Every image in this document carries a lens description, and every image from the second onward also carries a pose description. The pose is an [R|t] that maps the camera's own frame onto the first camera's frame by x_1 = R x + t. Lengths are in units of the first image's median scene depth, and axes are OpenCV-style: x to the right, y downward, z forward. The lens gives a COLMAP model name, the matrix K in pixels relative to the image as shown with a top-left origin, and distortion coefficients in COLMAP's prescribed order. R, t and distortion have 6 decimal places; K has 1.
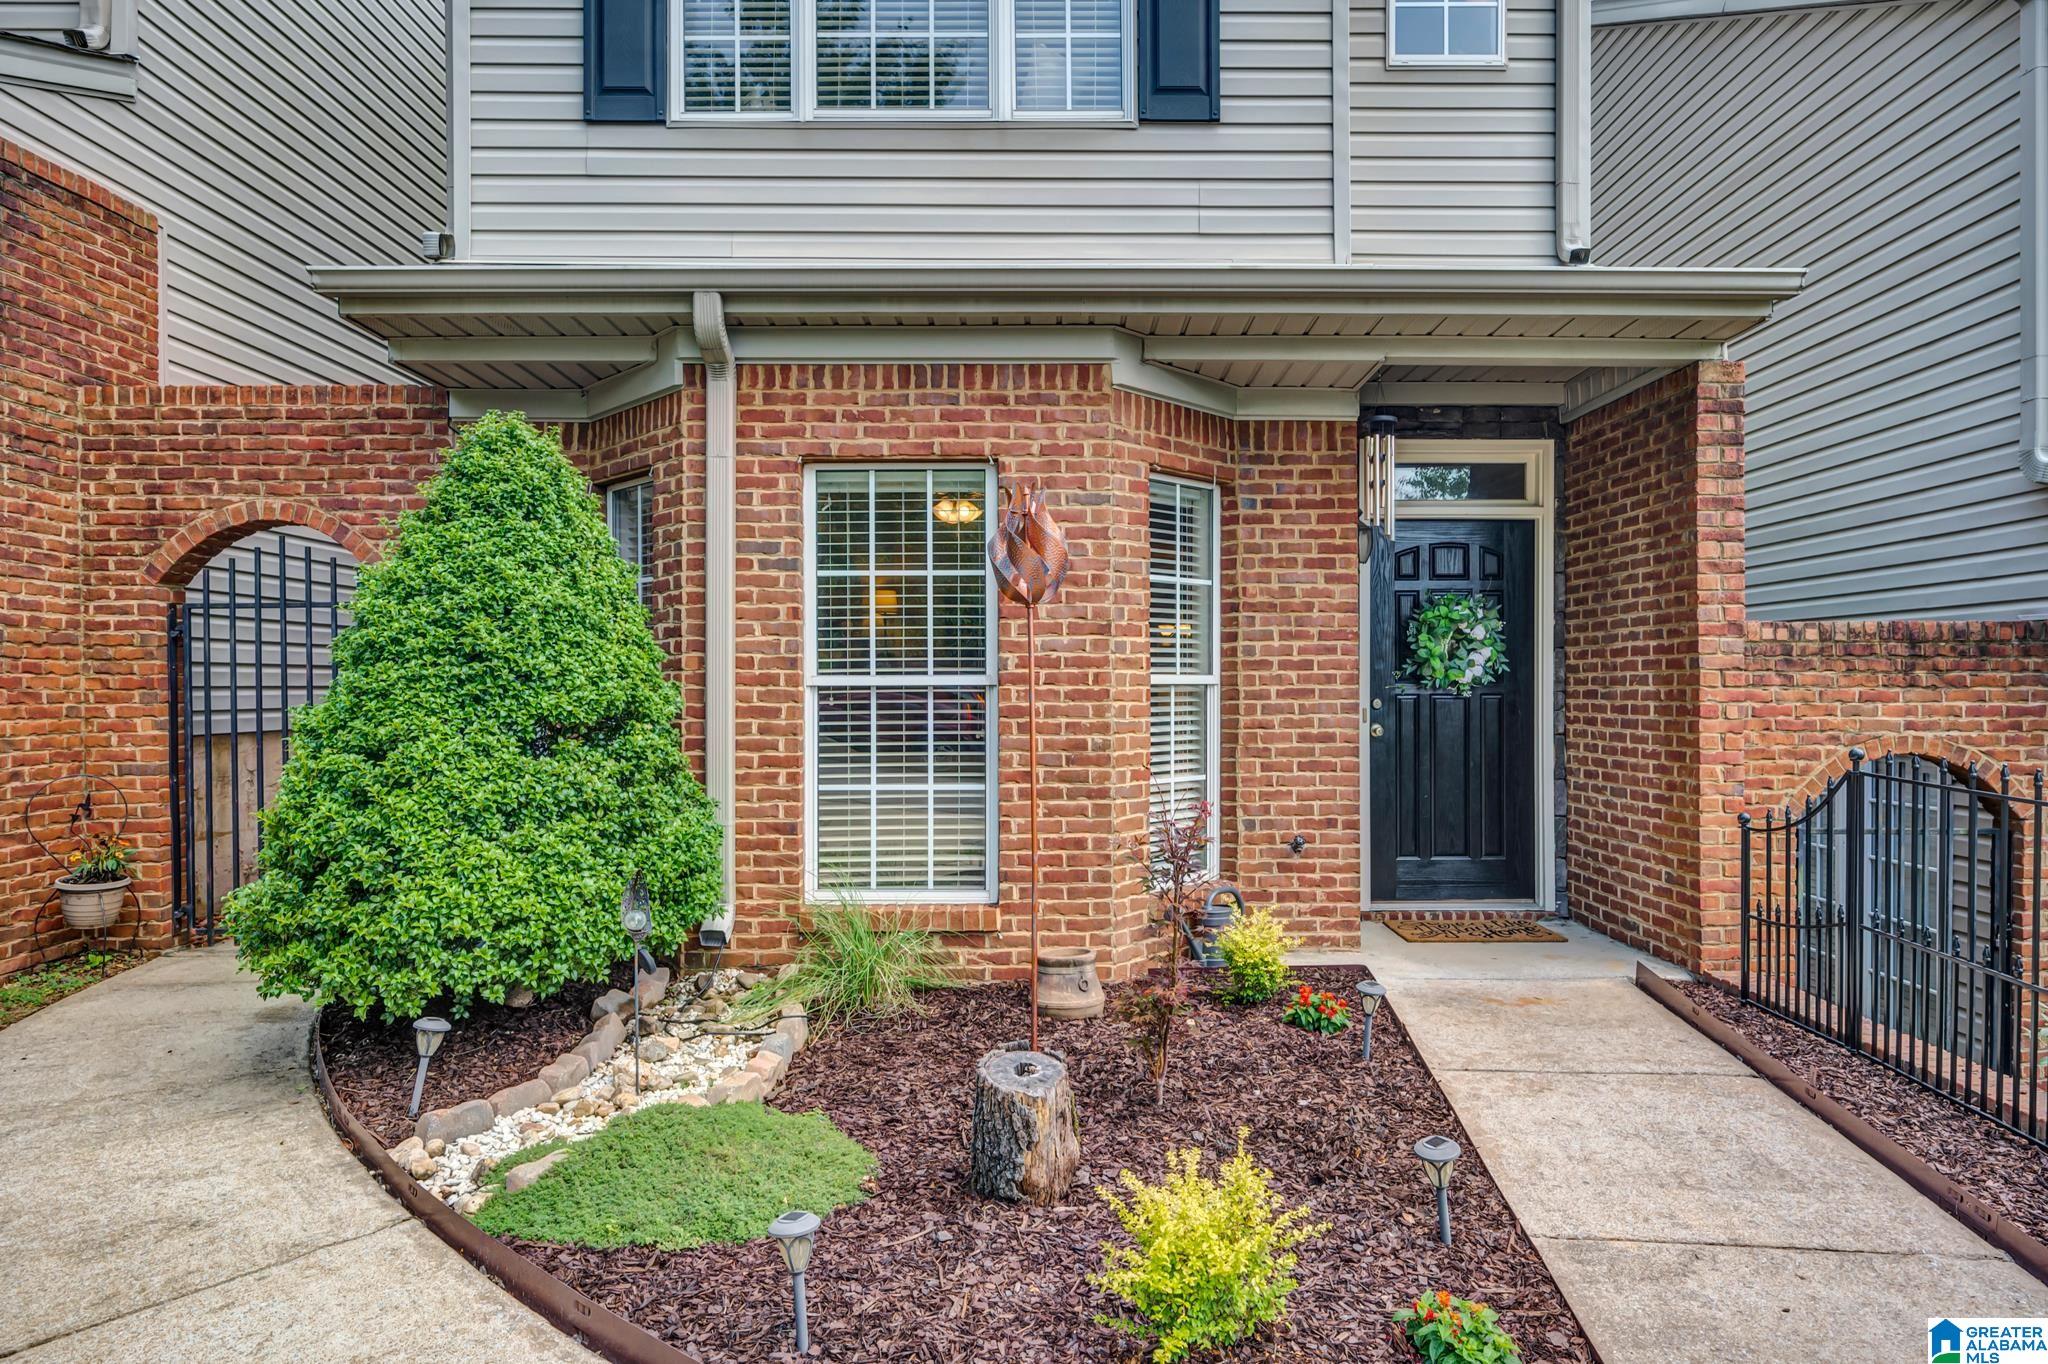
lens RADIAL K [[1186.6, 0, 1071.1], [0, 1186.6, 680.7], [0, 0, 1]] dist [-0.005472, 0.003841]
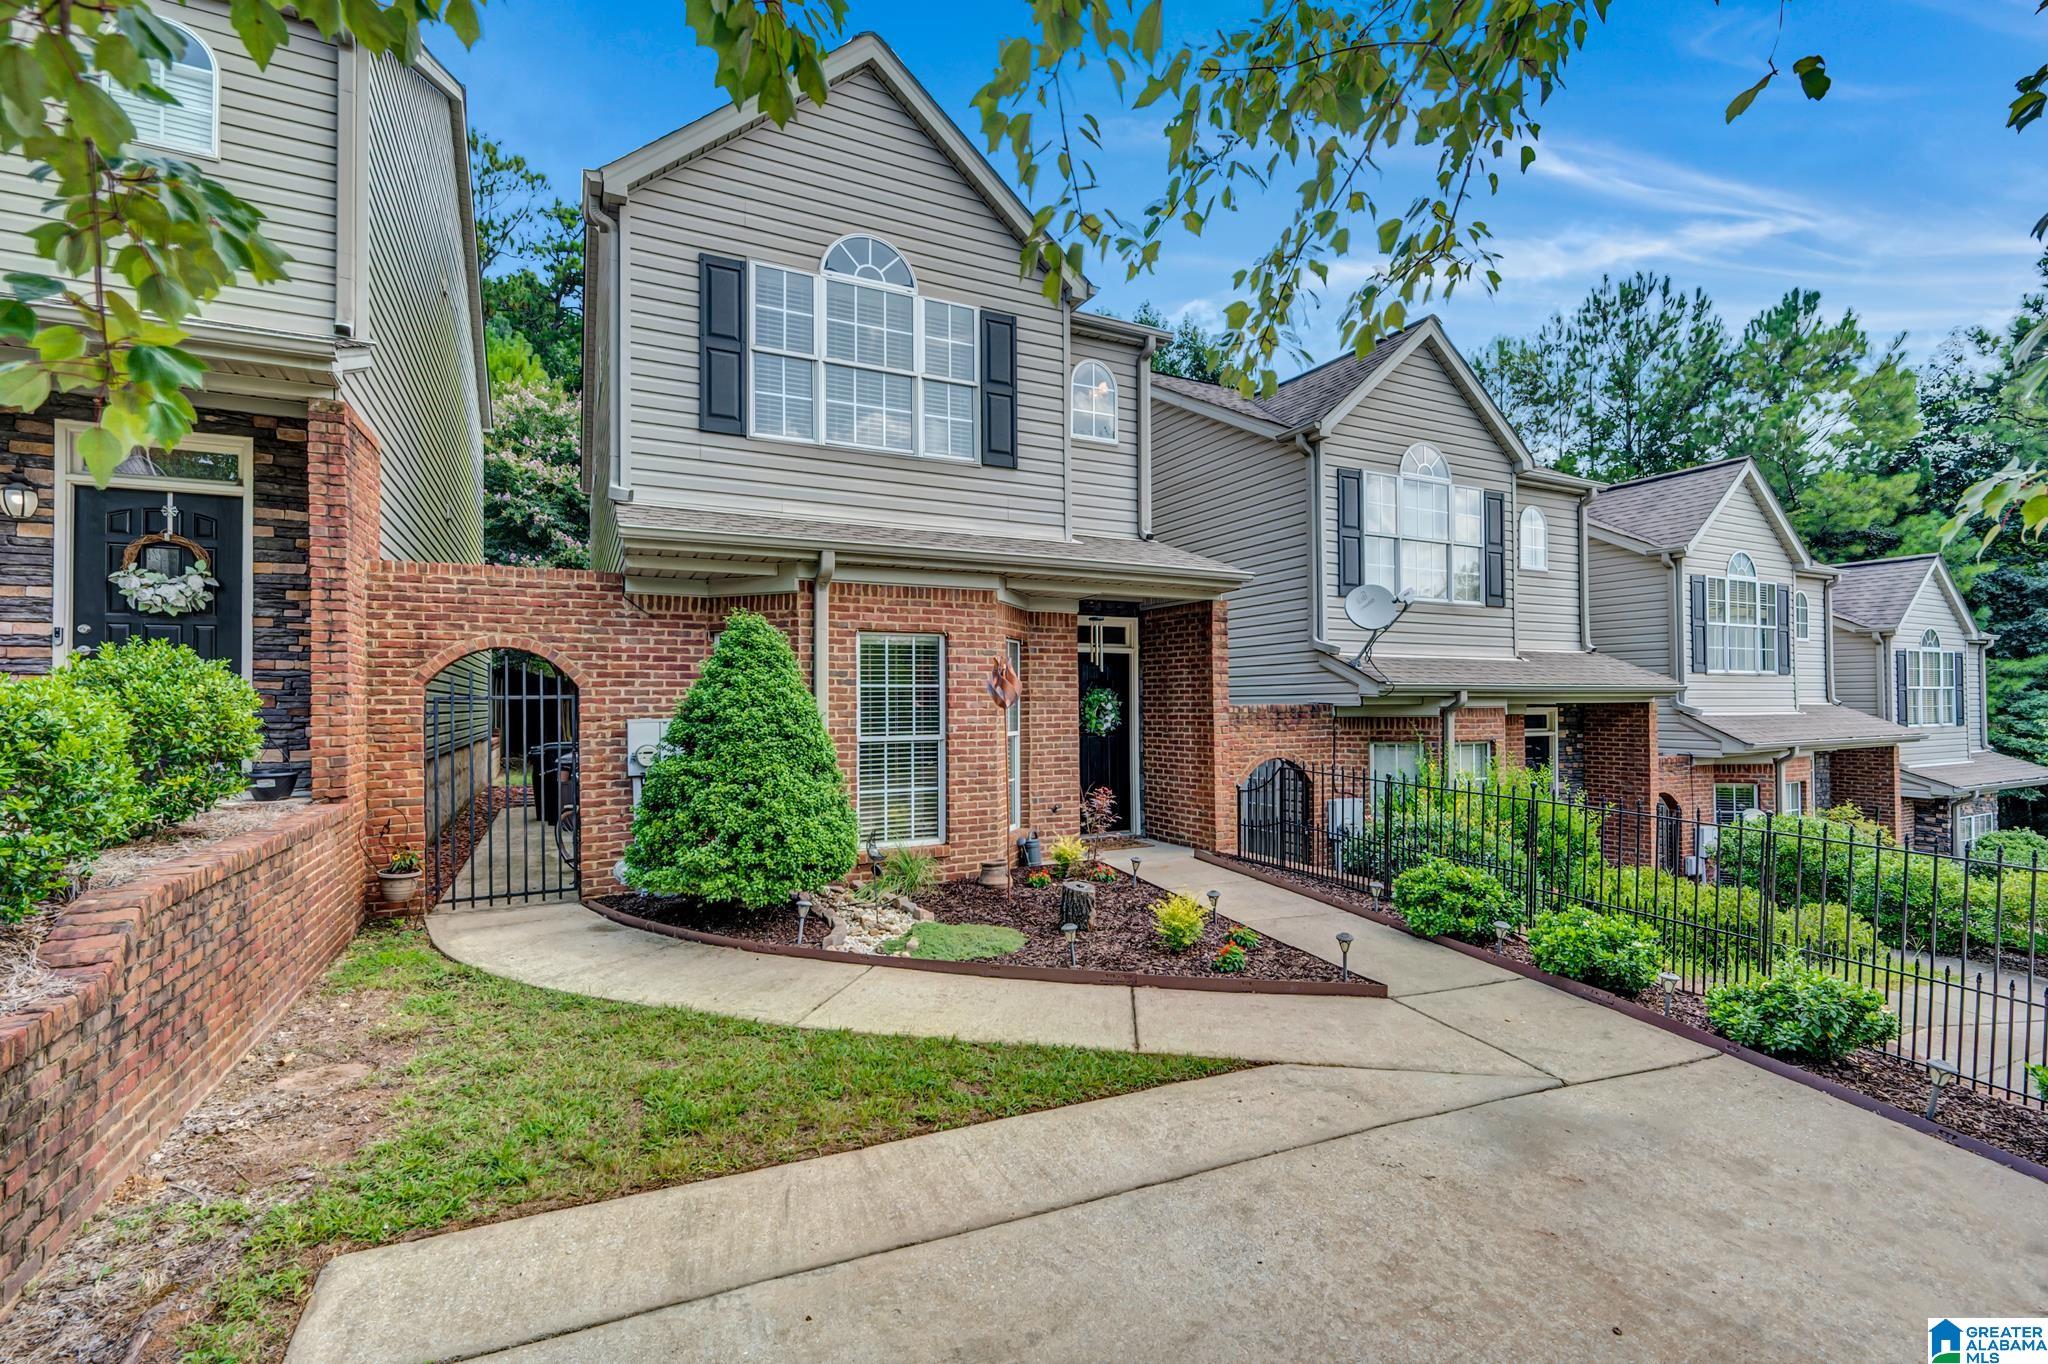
lens RADIAL K [[902.5, 0, 1024.0], [0, 902.5, 682.0], [0, 0, 1]] dist [-0.002658, -0.000438]
pose [[0.899641, 0.005874, 0.436591, -0.573181], [0.004125, 0.999751, -0.021951, -0.056331], [-0.436611, 0.021549, 0.899392, -0.453069]]
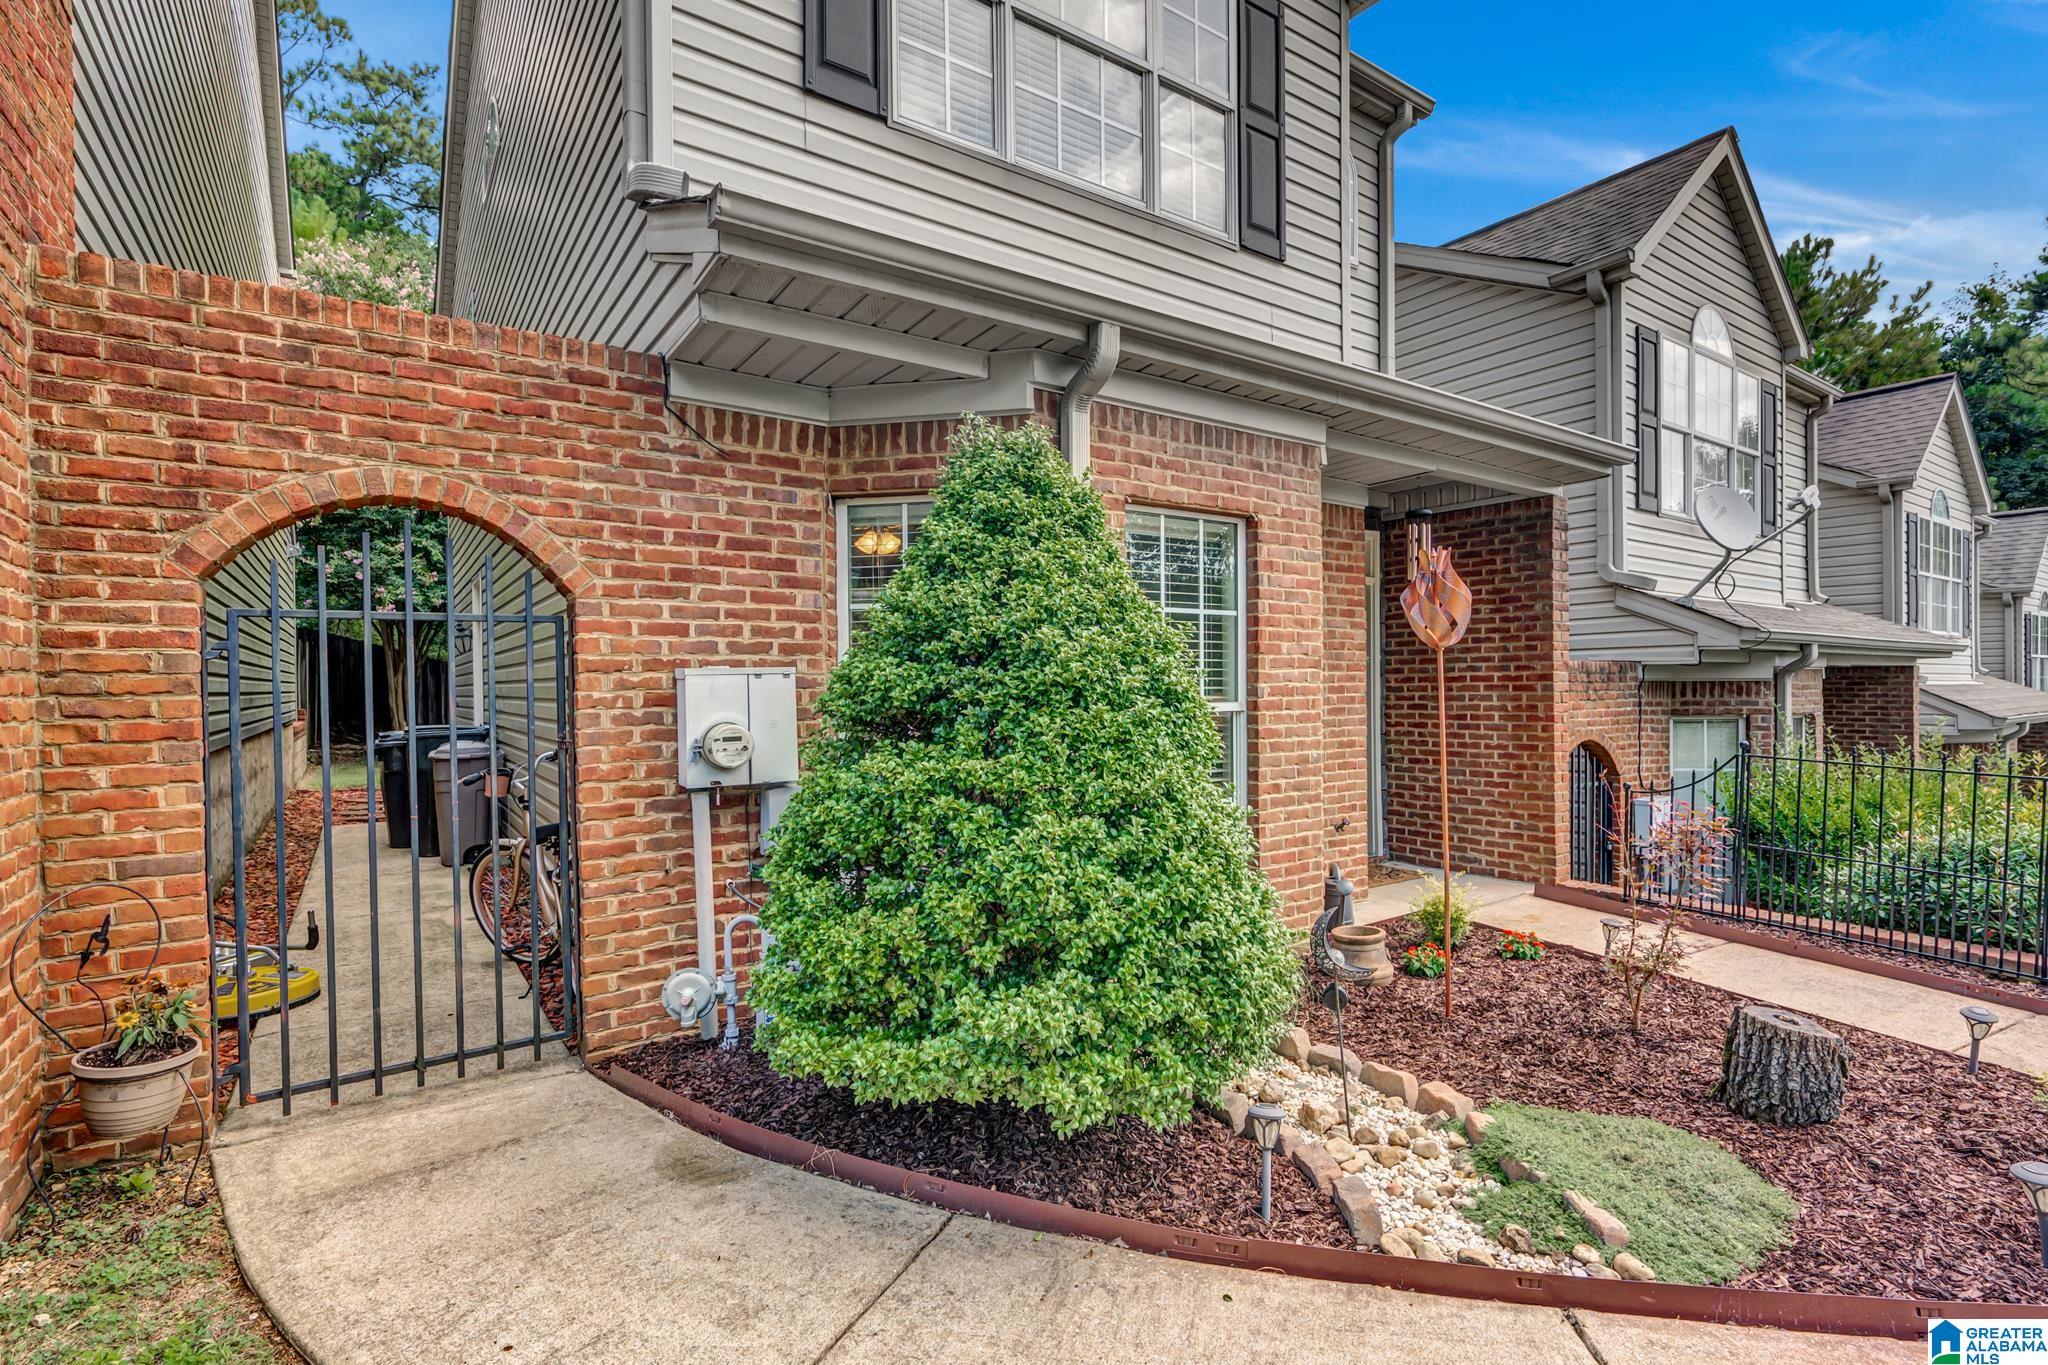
lens RADIAL K [[943.8, 0, 1017.5], [0, 943.8, 684.7], [0, 0, 1]] dist [-0.001488, 0.000166]
pose [[0.832734, -0.004444, 0.553656, -0.684259], [0.004573, 0.999989, 0.001148, -0.021474], [-0.553655, 0.001576, 0.832745, 0.320781]]
